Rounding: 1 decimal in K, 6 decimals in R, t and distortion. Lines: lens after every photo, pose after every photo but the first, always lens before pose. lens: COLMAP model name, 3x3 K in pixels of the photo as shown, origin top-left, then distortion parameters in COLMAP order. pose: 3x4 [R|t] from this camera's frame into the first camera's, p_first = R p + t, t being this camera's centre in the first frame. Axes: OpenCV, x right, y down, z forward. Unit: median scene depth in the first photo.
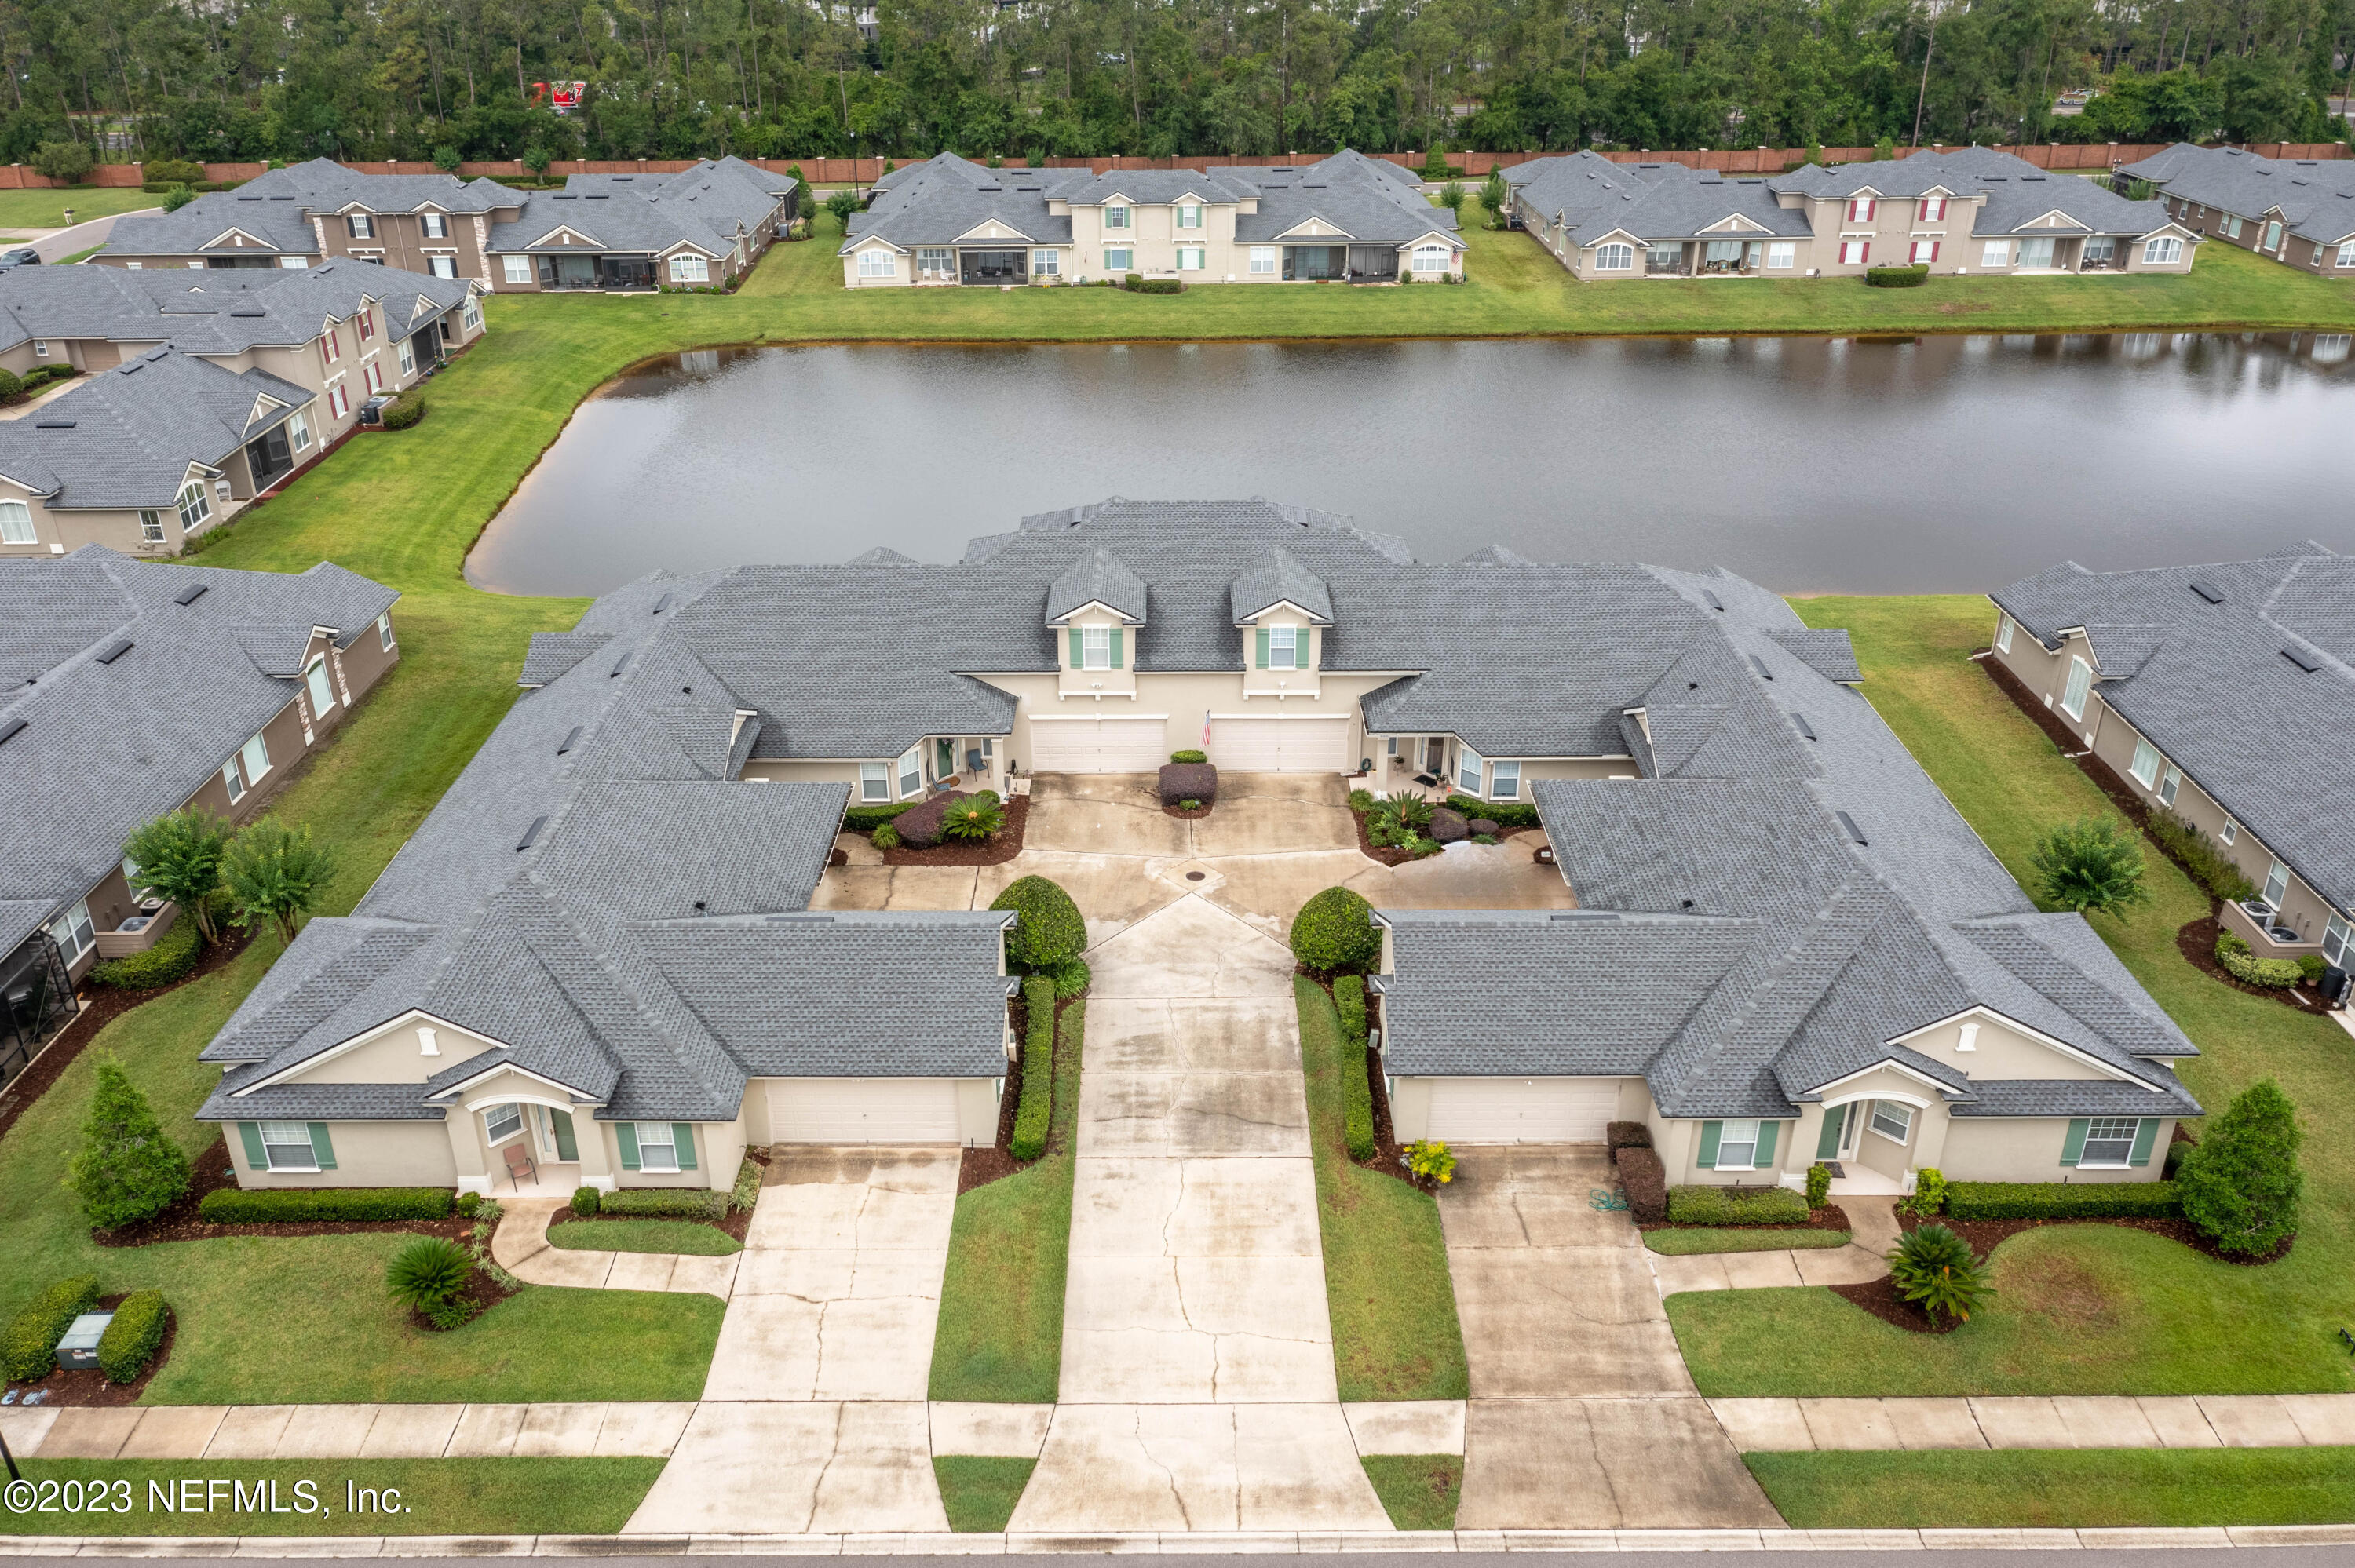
lens RADIAL K [[1858.6, 0, 1170.3], [0, 1858.6, 791.8], [0, 0, 1]] dist [-0.033926, 0.065698]
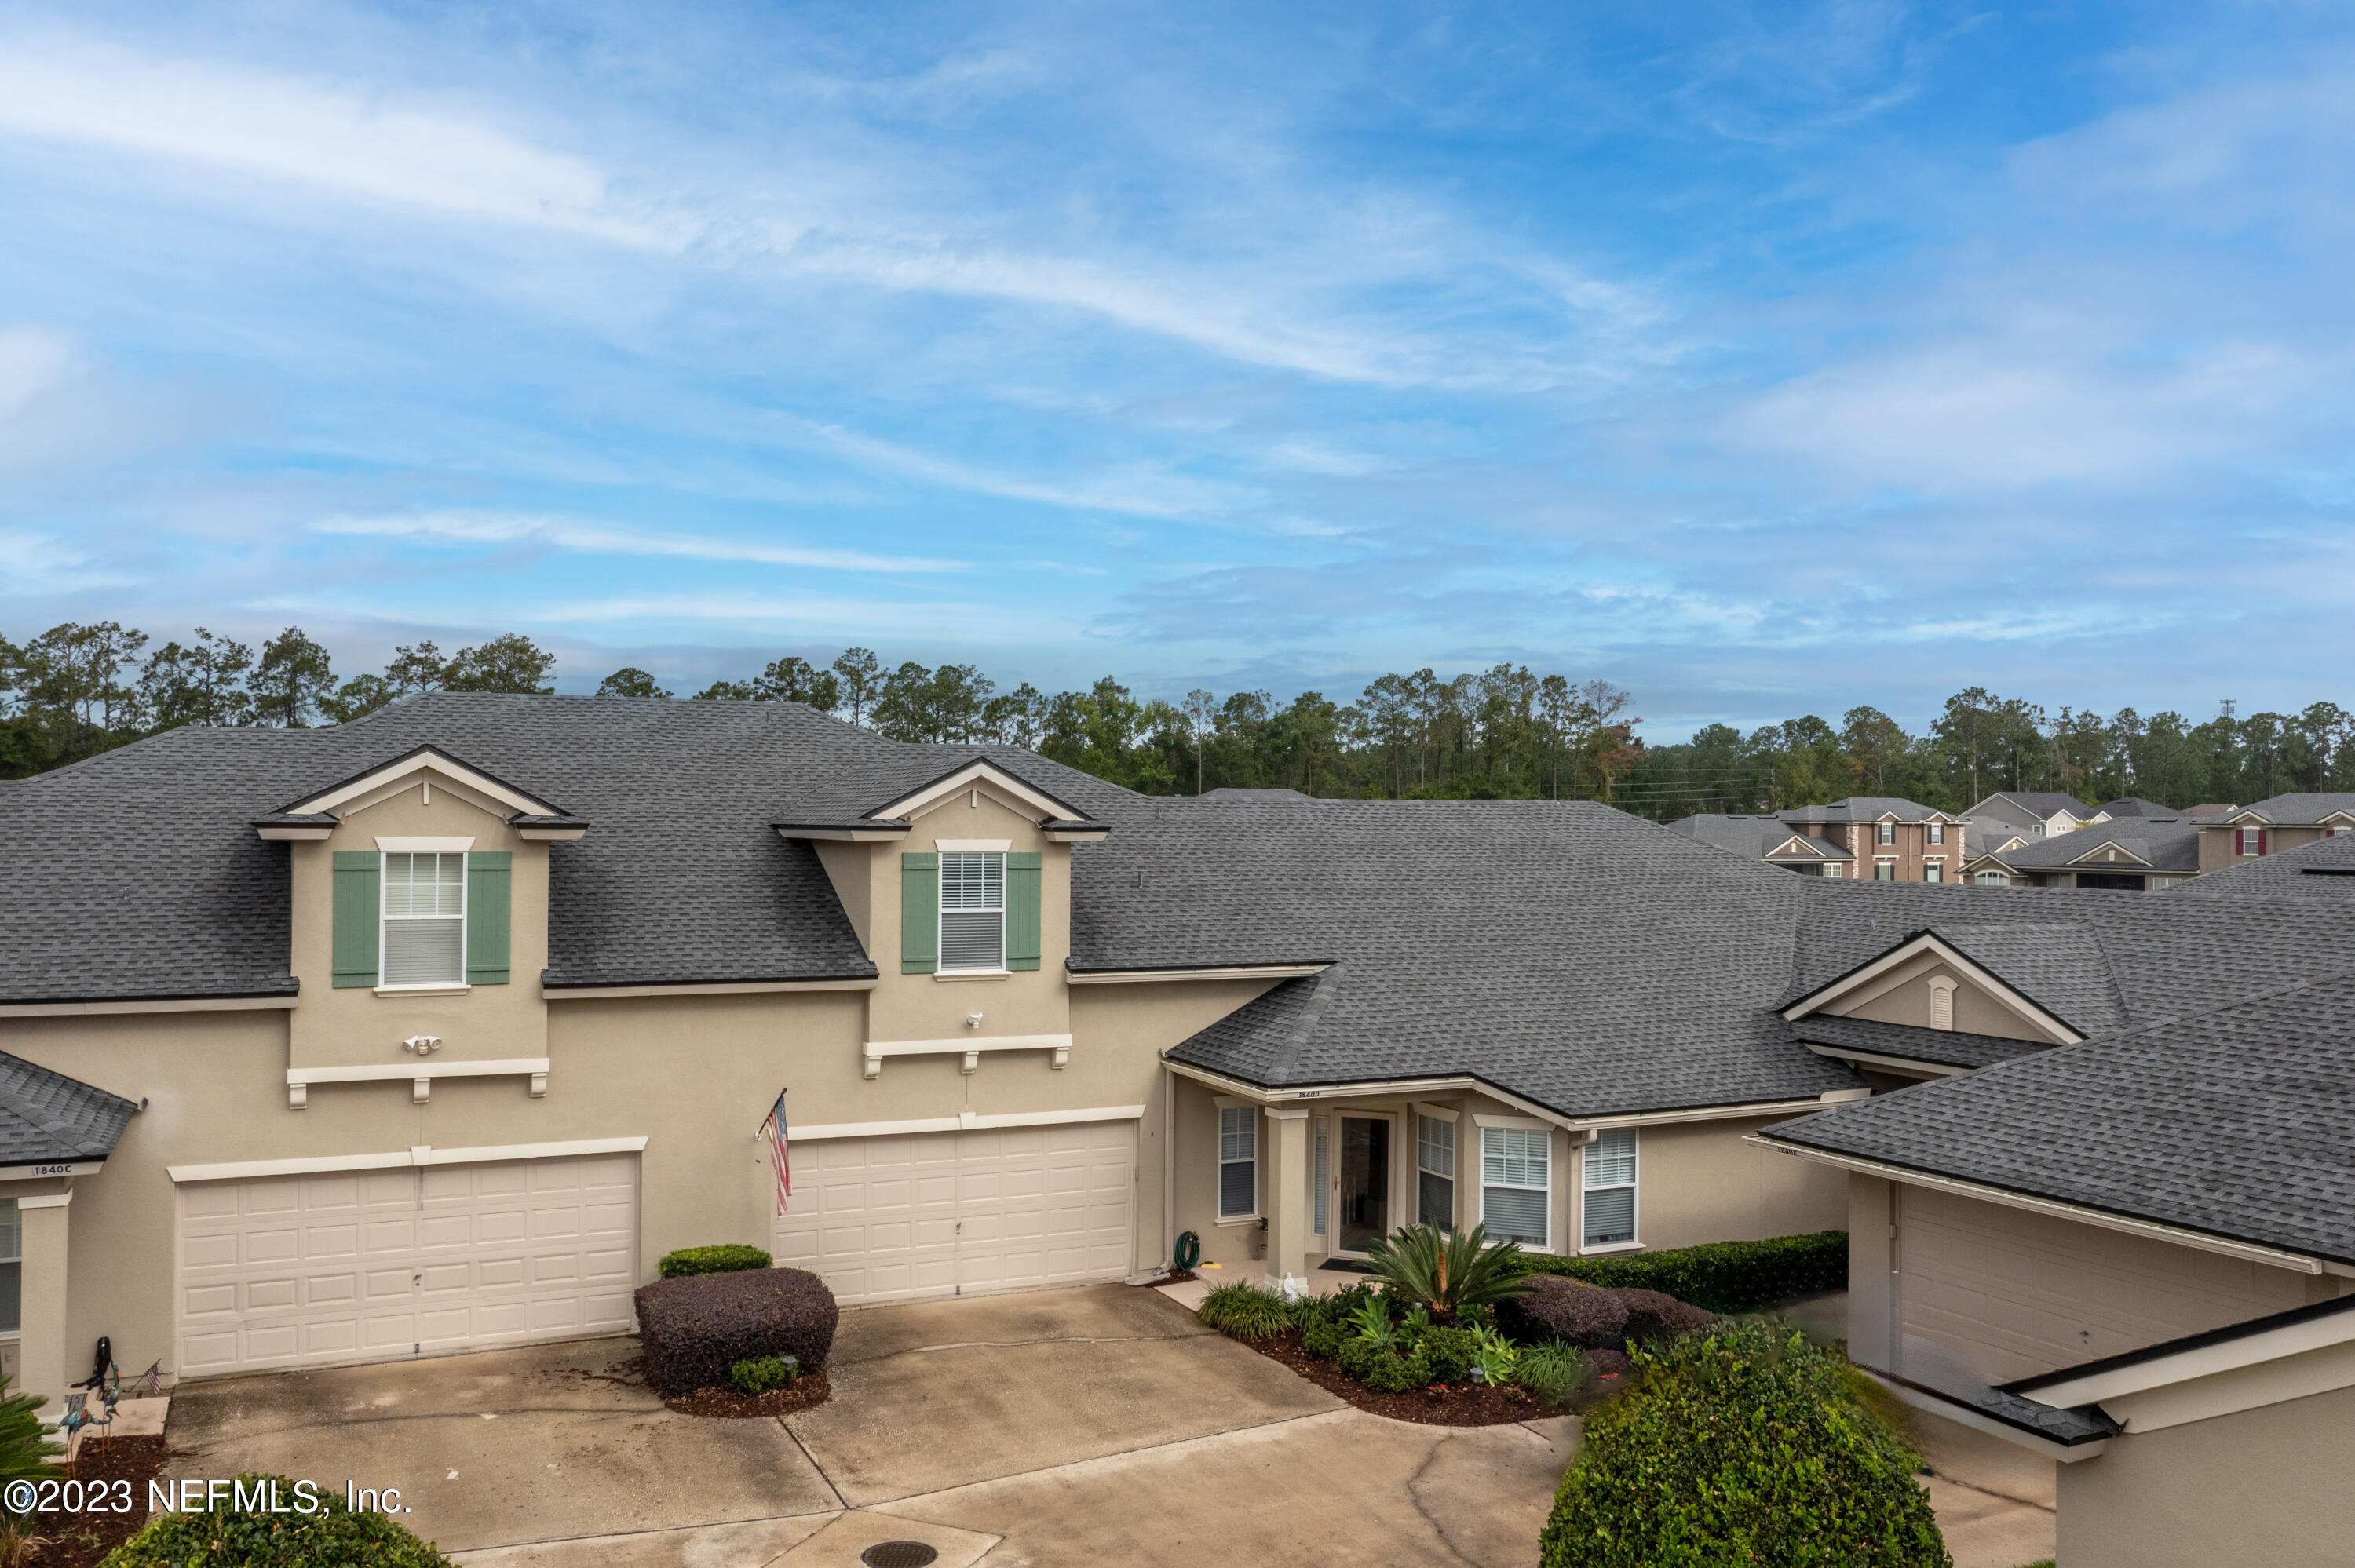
lens RADIAL K [[1858.6, 0, 1170.3], [0, 1858.6, 791.8], [0, 0, 1]] dist [-0.033926, 0.065698]
pose [[0.904411, 0.017831, 0.426289, -0.059691], [0.181554, 0.888074, -0.422331, 0.061996], [-0.386107, 0.459355, 0.799947, 0.678021]]
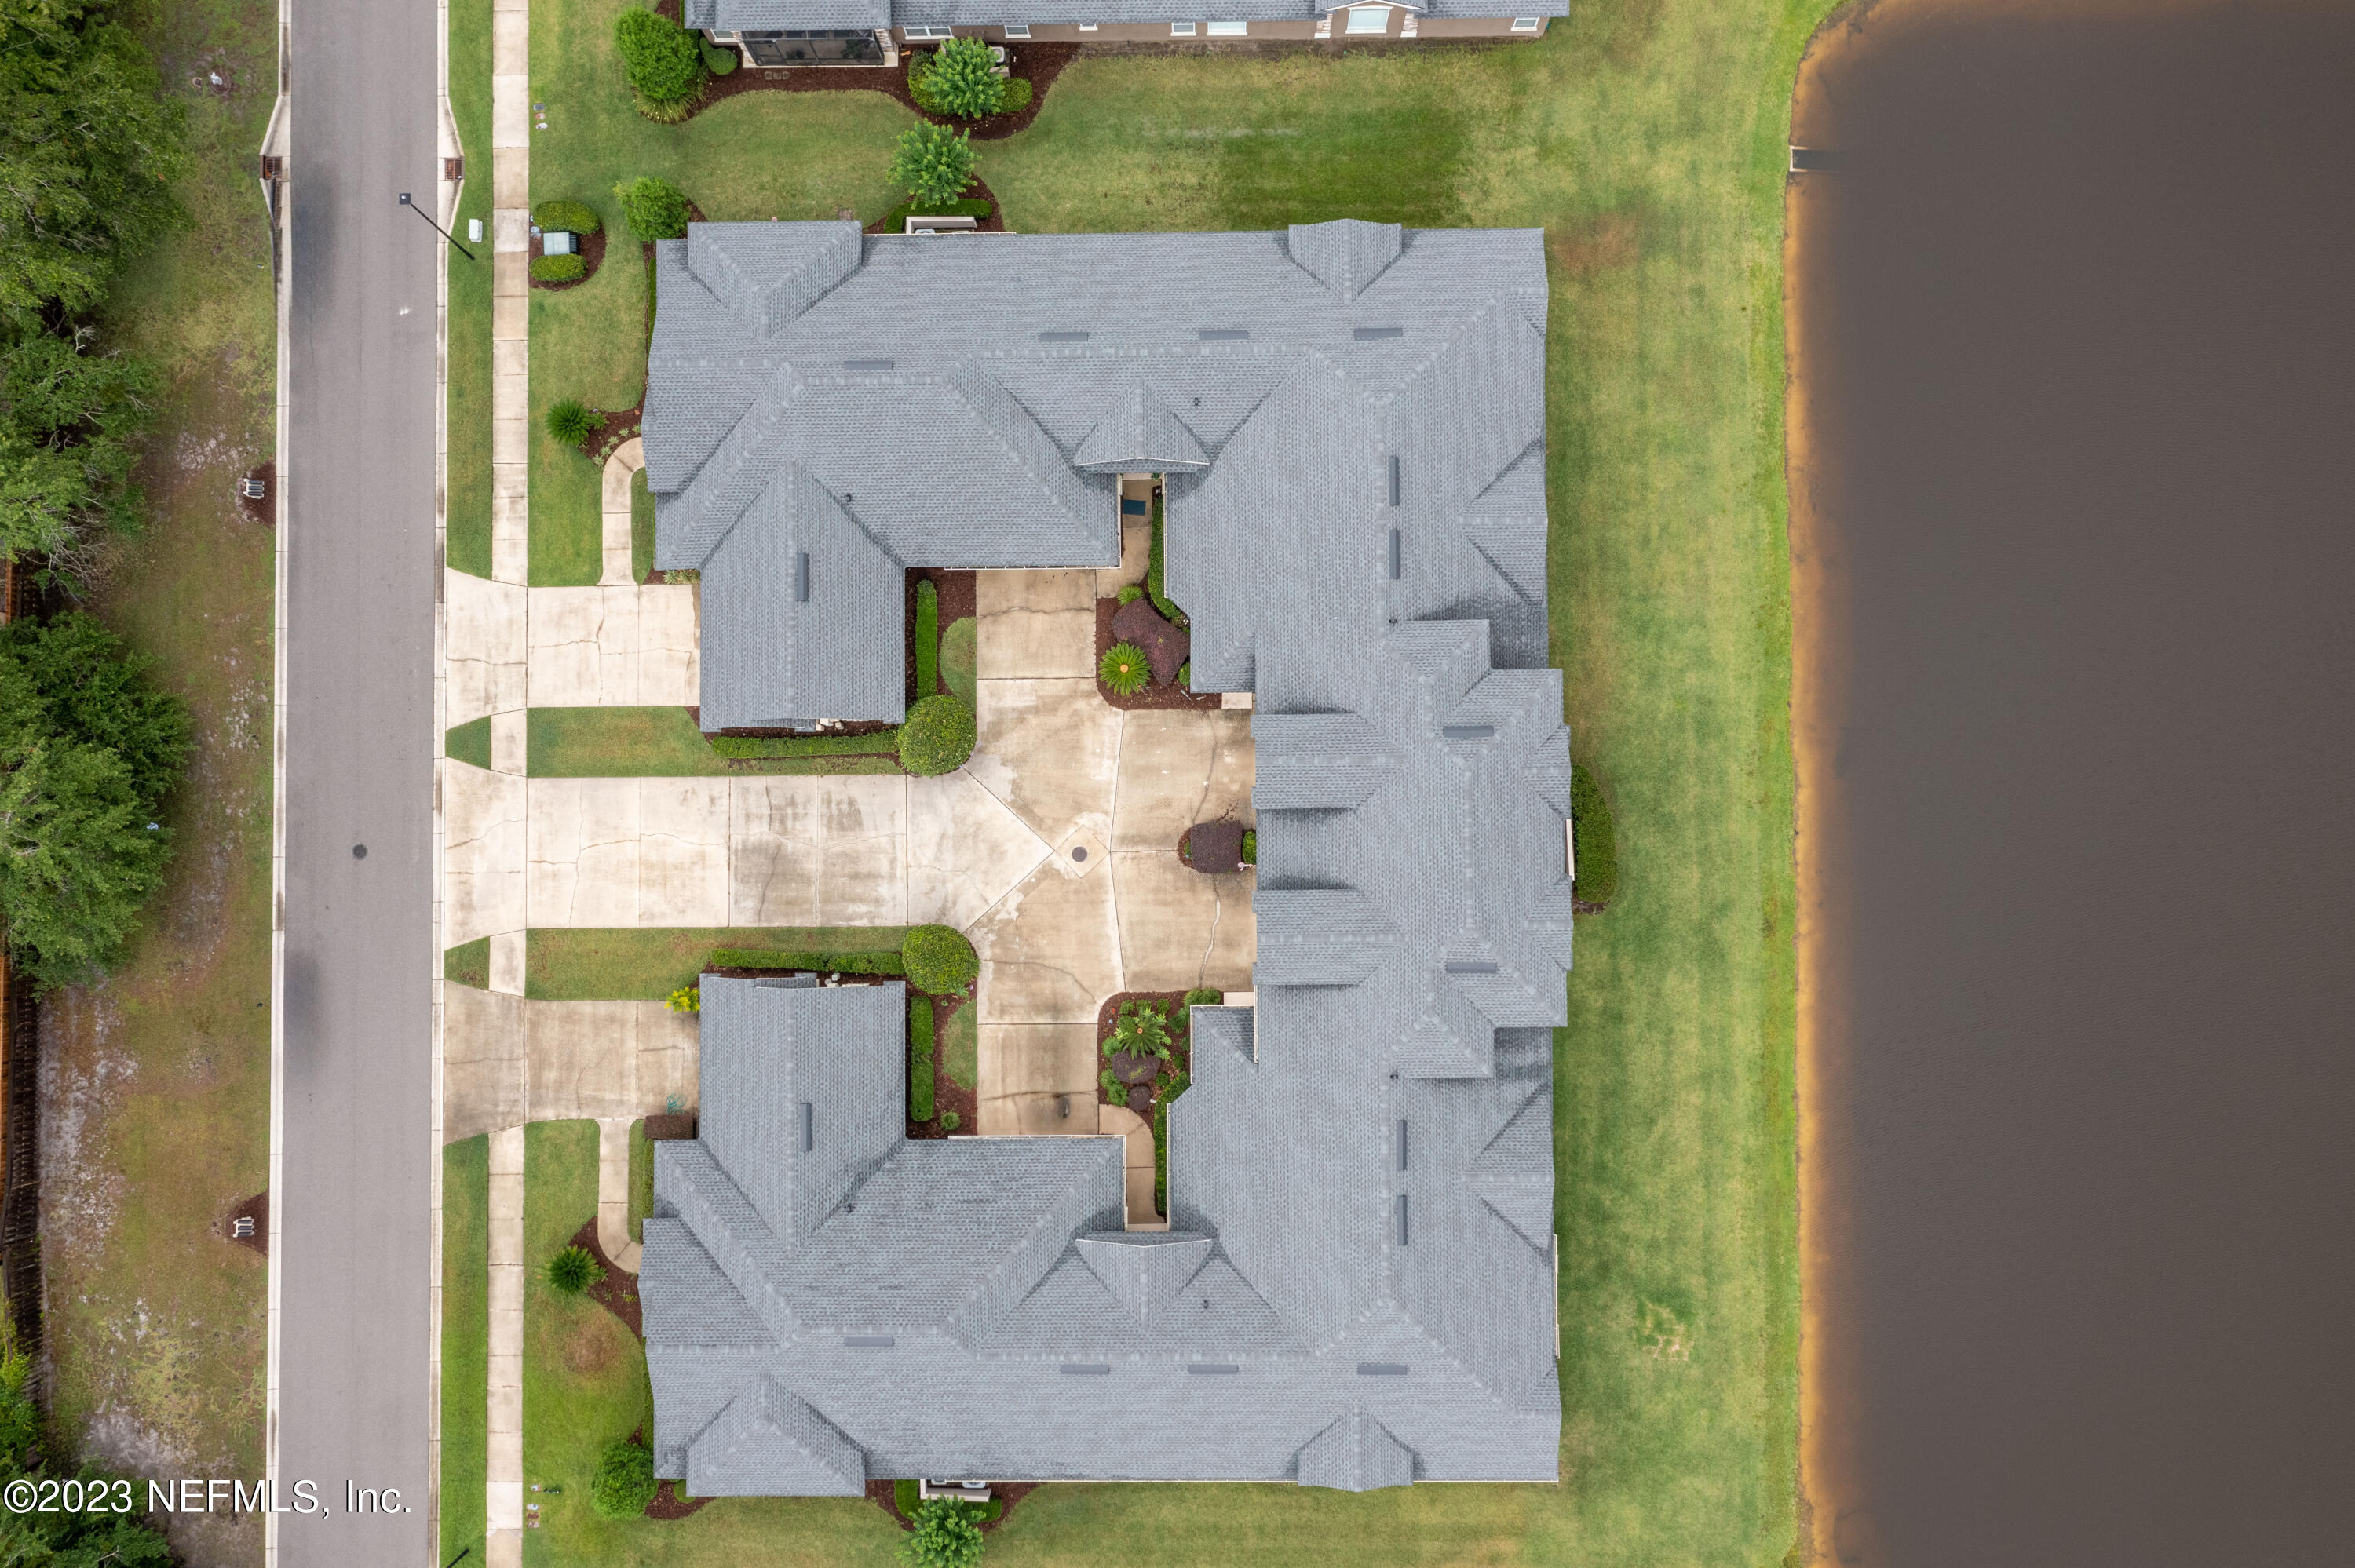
lens RADIAL K [[1858.6, 0, 1170.3], [0, 1858.6, 791.8], [0, 0, 1]] dist [-0.033926, 0.065698]
pose [[0.007871, 0.999667, -0.024578, 0.002584], [-0.432582, 0.025563, 0.901232, -1.017871], [0.901560, 0.003538, 0.432639, 0.482785]]
